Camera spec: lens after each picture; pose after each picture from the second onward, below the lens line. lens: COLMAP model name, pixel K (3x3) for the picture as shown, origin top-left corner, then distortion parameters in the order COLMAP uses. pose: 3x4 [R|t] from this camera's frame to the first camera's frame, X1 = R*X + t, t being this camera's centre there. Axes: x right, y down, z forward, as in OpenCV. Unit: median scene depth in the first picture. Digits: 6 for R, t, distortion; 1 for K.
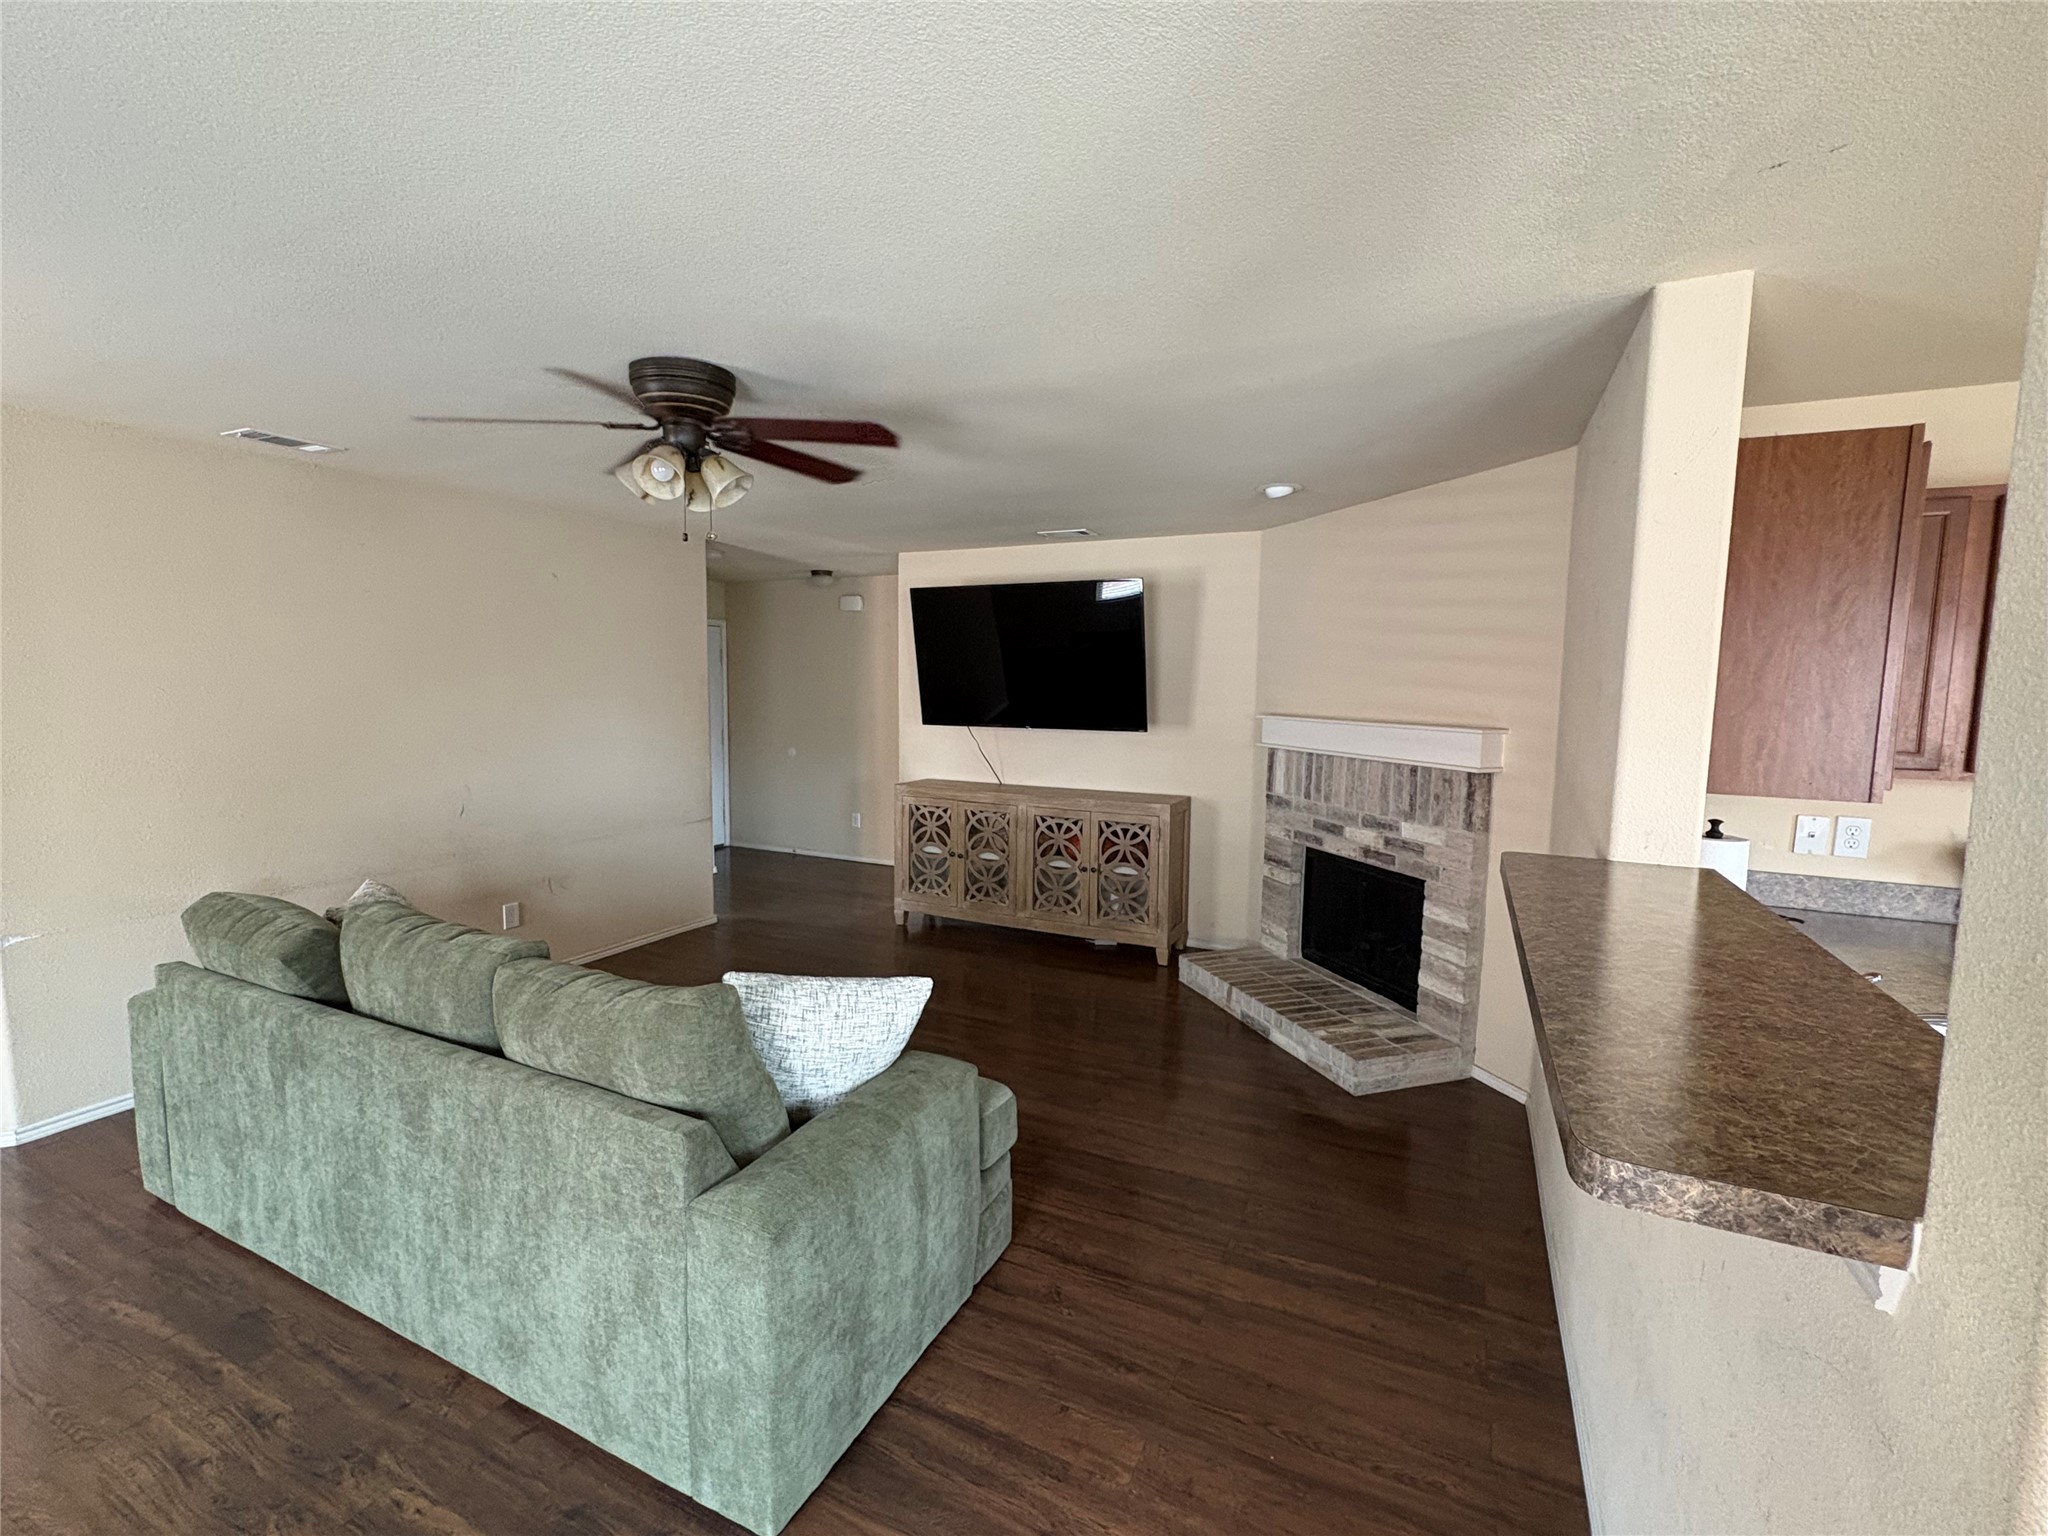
lens RADIAL K [[891.8, 0, 1024.0], [0, 891.8, 768.0], [0, 0, 1]] dist [0.002801, 0.000680]
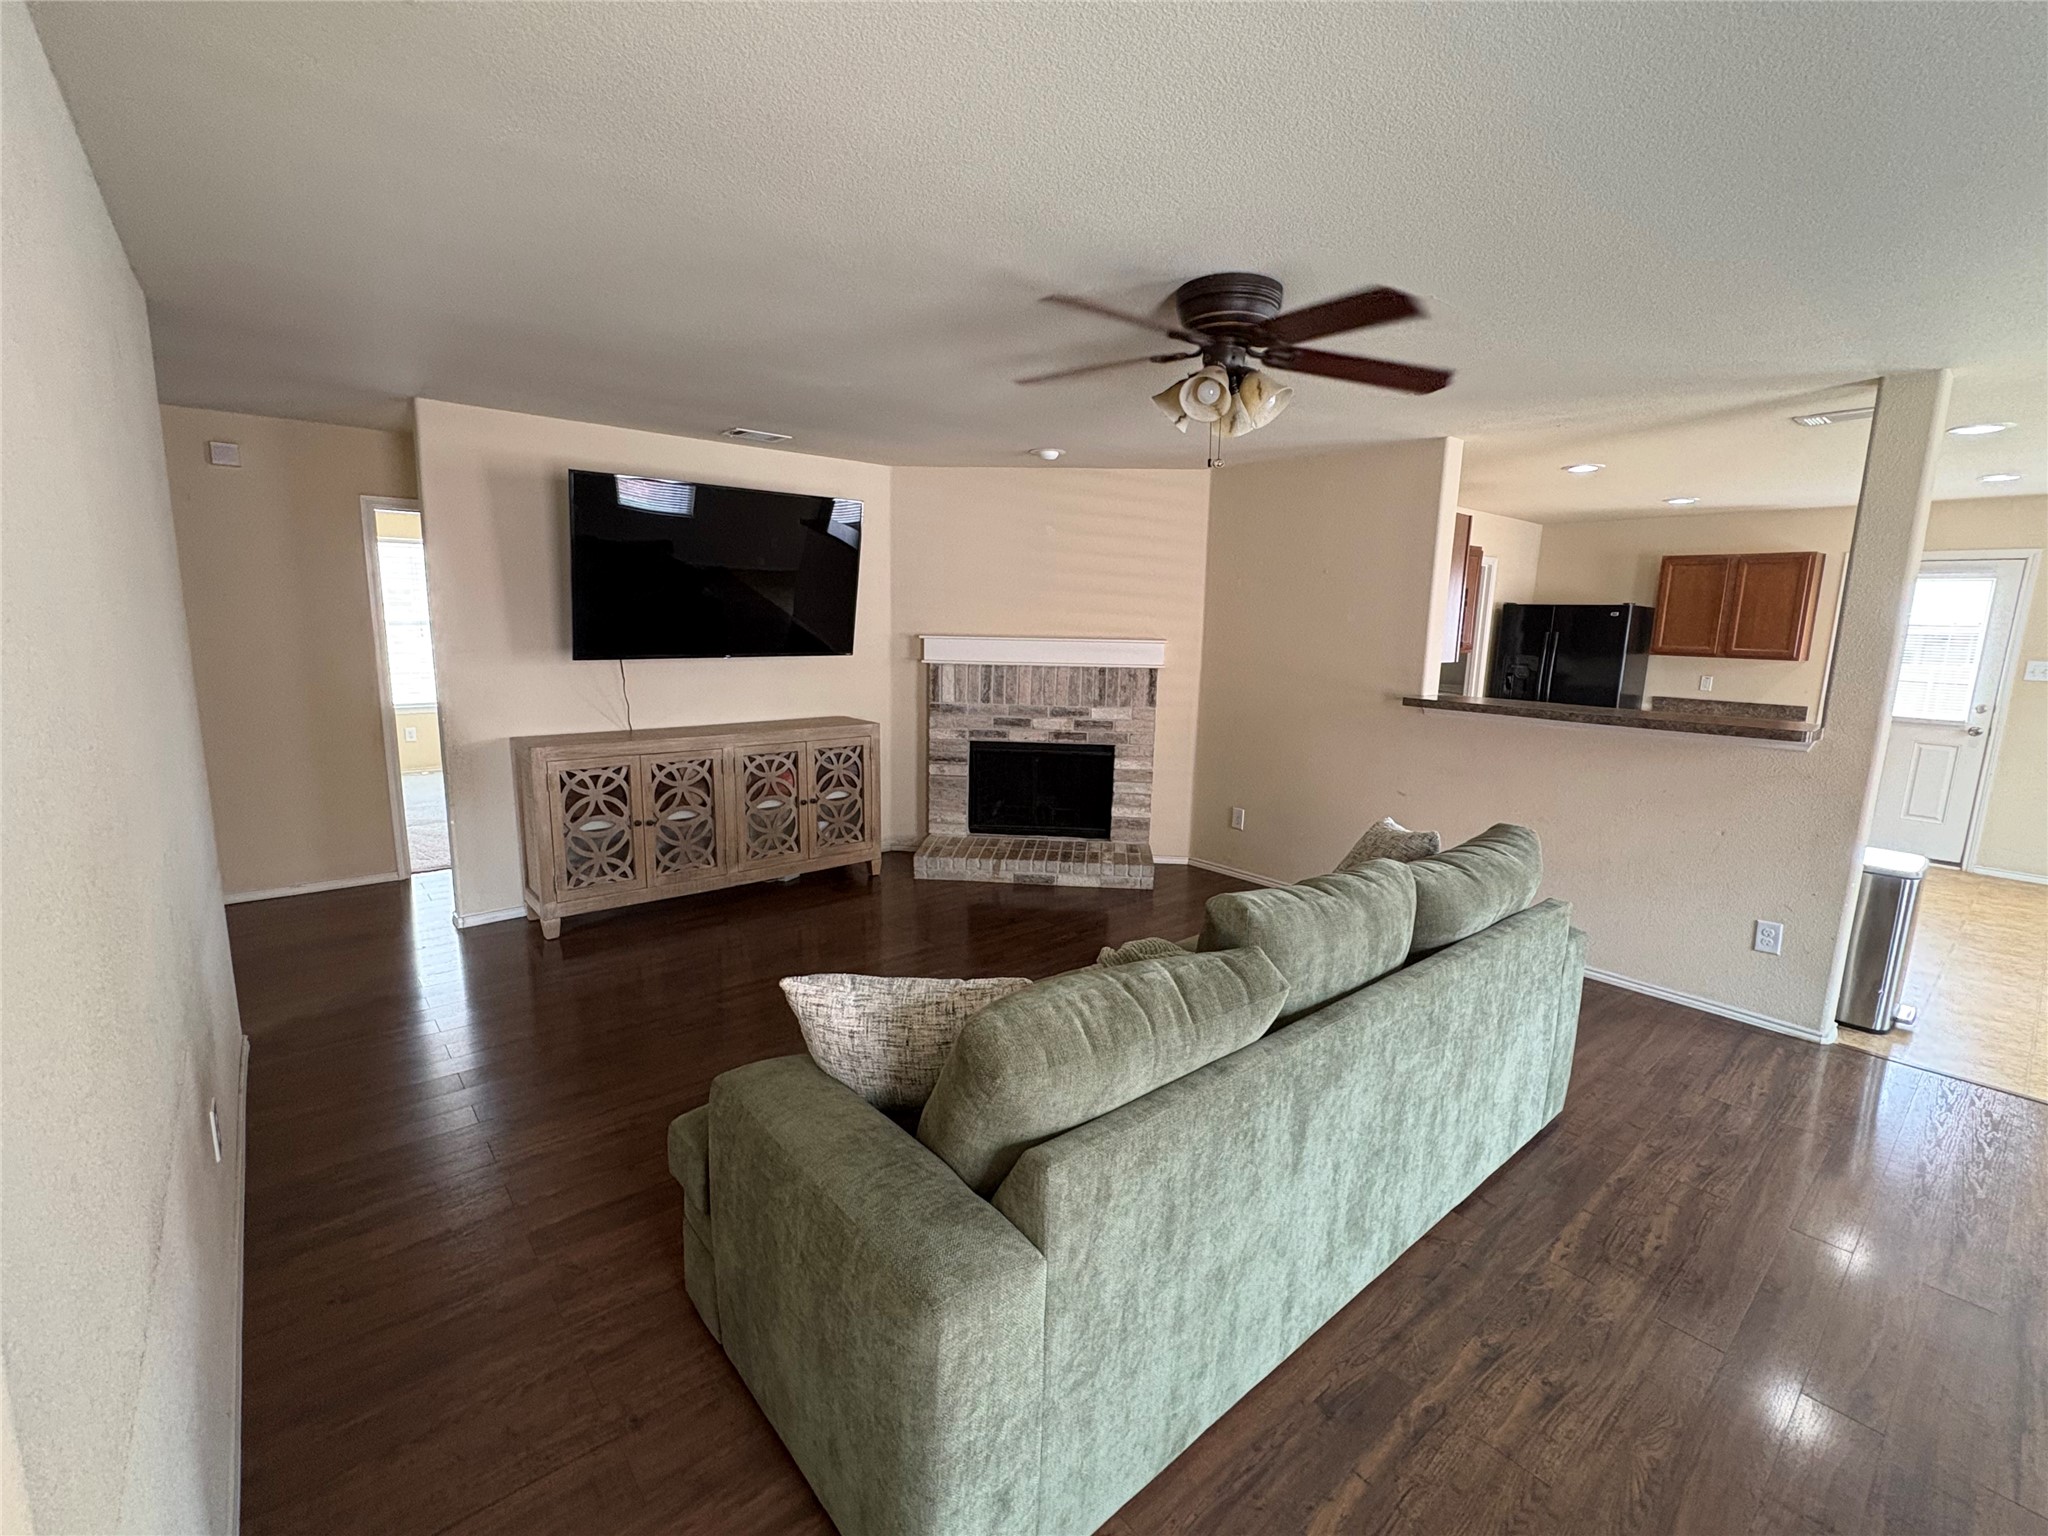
lens RADIAL K [[885.6, 0, 1024.0], [0, 885.6, 768.0], [0, 0, 1]] dist [-0.004240, -0.000099]
pose [[0.403386, -0.157549, 0.901364, -0.782138], [0.074009, 0.987456, 0.139476, -0.043421], [-0.912032, 0.010447, 0.409986, 0.448989]]
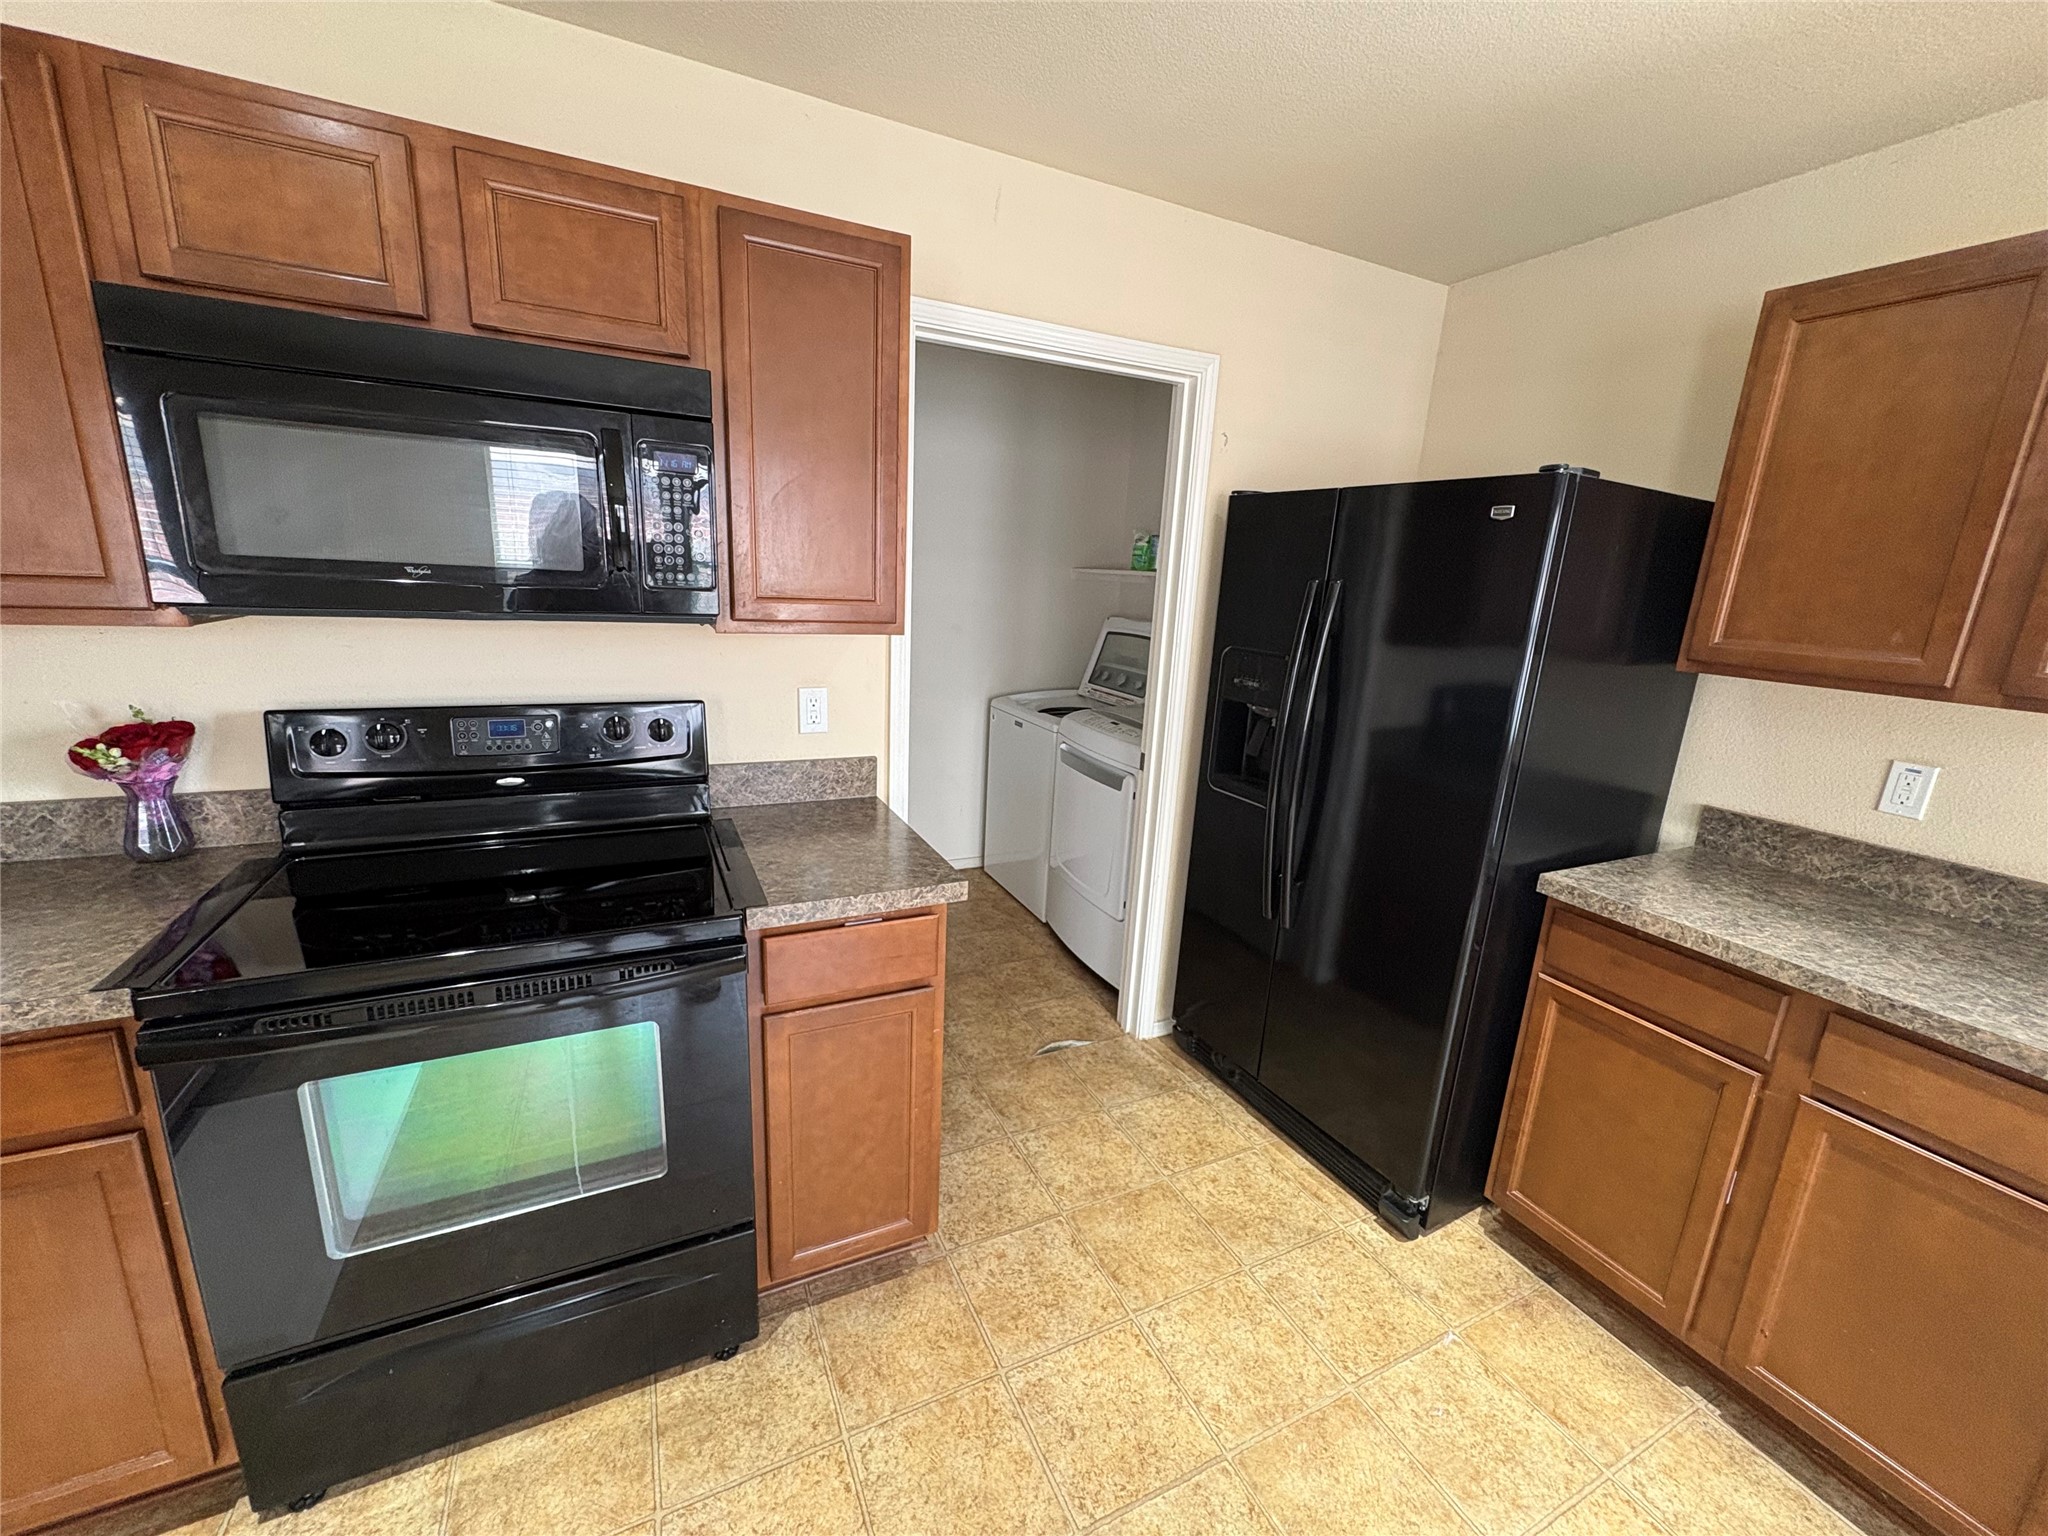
lens RADIAL K [[815.5, 0, 1023.7], [0, 815.5, 766.2], [0, 0, 1]] dist [0.002474, -0.002192]
pose [[0.608582, -0.167362, 0.775640, 0.566276], [0.033548, 0.982057, 0.185579, 0.017532], [-0.792781, -0.086919, 0.603277, 0.092061]]
